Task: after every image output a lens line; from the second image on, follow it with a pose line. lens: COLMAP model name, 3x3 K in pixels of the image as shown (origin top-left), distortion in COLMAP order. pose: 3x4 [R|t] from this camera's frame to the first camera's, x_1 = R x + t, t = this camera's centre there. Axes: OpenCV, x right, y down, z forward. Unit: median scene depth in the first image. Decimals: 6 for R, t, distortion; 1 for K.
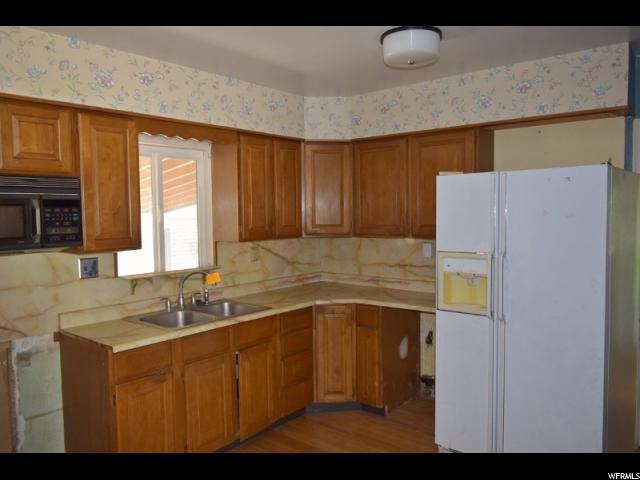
lens RADIAL K [[510.7, 0, 320.0], [0, 510.7, 240.0], [0, 0, 1]] dist [0.022738, -0.005442]
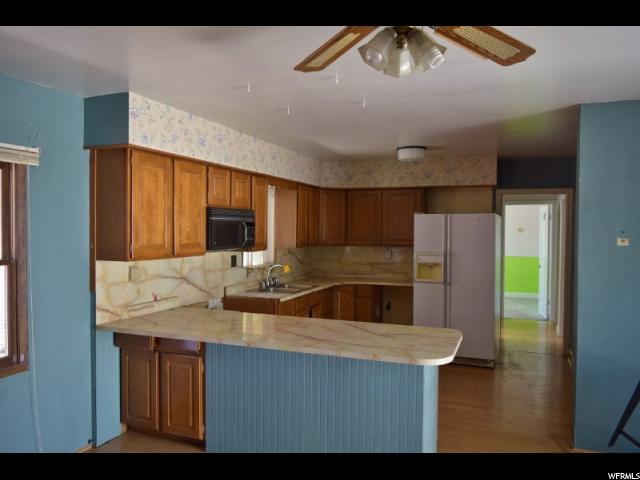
lens RADIAL K [[491.3, 0, 316.5], [0, 491.3, 240.1], [0, 0, 1]] dist [-0.020381, 0.000176]
pose [[0.952887, 0.012545, 0.303064, -0.597288], [-0.001038, 0.999273, -0.038101, 0.040715], [-0.303322, 0.035991, 0.952208, -0.577634]]
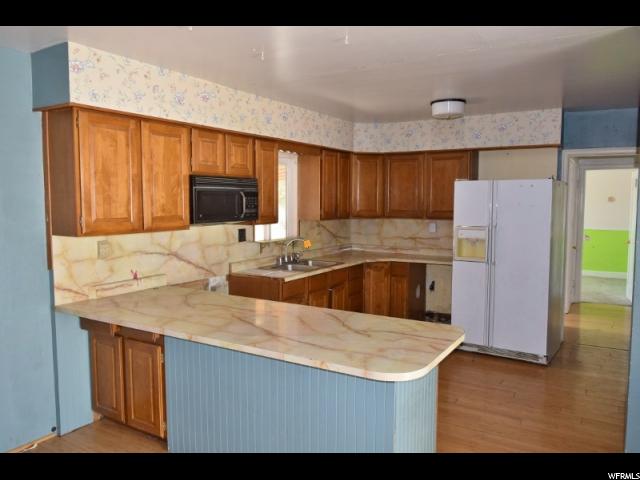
lens RADIAL K [[491.3, 0, 316.5], [0, 491.3, 240.1], [0, 0, 1]] dist [-0.020381, 0.000176]
pose [[0.991415, 0.002364, 0.130732, -0.365712], [-0.005188, 0.999760, 0.021264, 0.031962], [-0.130651, -0.021760, 0.991190, -0.454051]]
